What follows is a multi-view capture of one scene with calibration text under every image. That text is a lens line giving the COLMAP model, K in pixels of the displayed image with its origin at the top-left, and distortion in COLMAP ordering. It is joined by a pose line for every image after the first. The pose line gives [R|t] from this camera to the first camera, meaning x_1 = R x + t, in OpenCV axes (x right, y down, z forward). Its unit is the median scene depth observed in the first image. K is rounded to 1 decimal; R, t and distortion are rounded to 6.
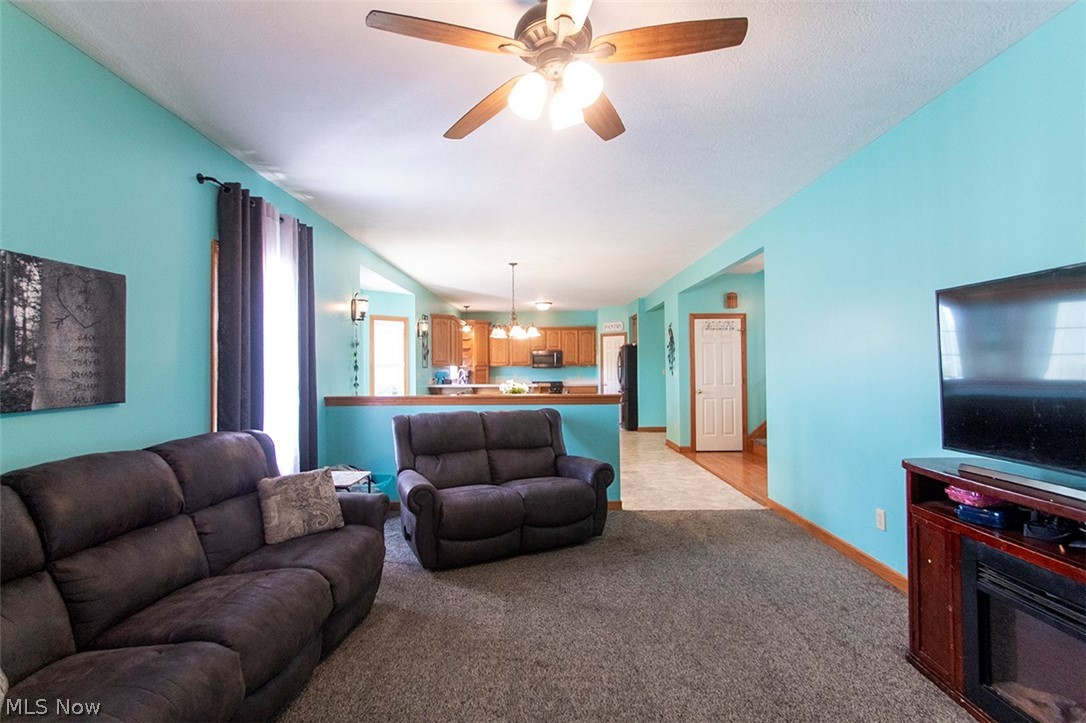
lens RADIAL K [[520.3, 0, 545.4], [0, 520.3, 361.0], [0, 0, 1]] dist [-0.003319, -0.000271]
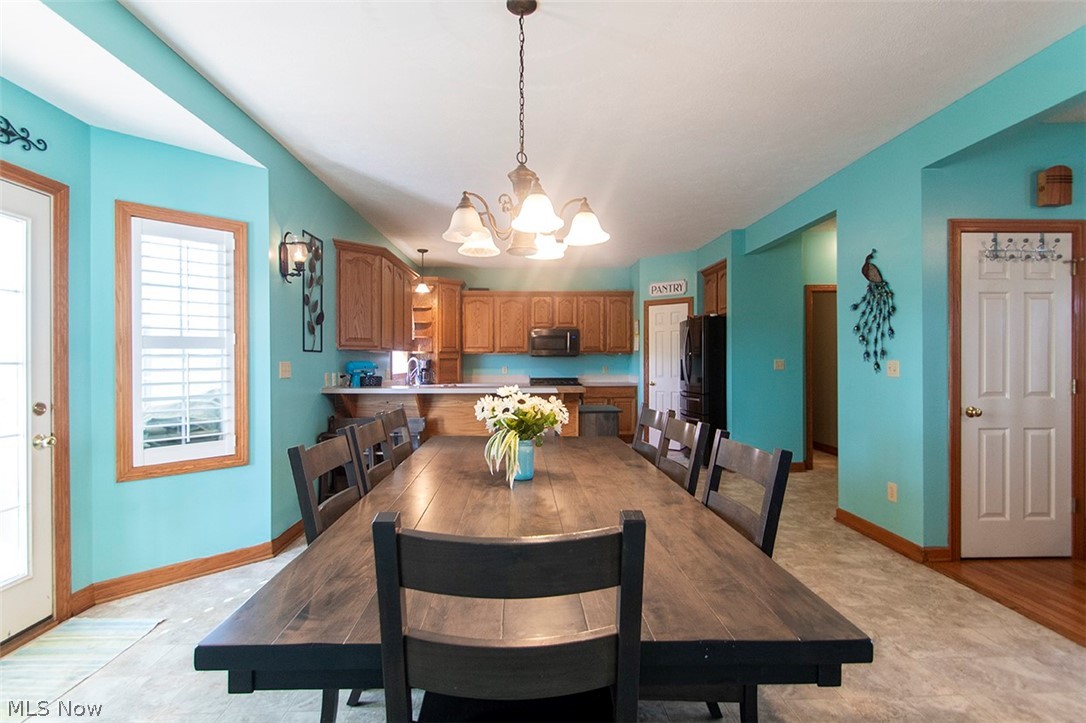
lens RADIAL K [[520.3, 0, 547.1], [0, 520.3, 361.8], [0, 0, 1]] dist [-0.003319, -0.000271]
pose [[0.999156, 0.005149, 0.040746, -0.034380], [-0.005844, 0.999839, 0.016946, 0.009703], [-0.040652, -0.017169, 0.999026, 0.407389]]
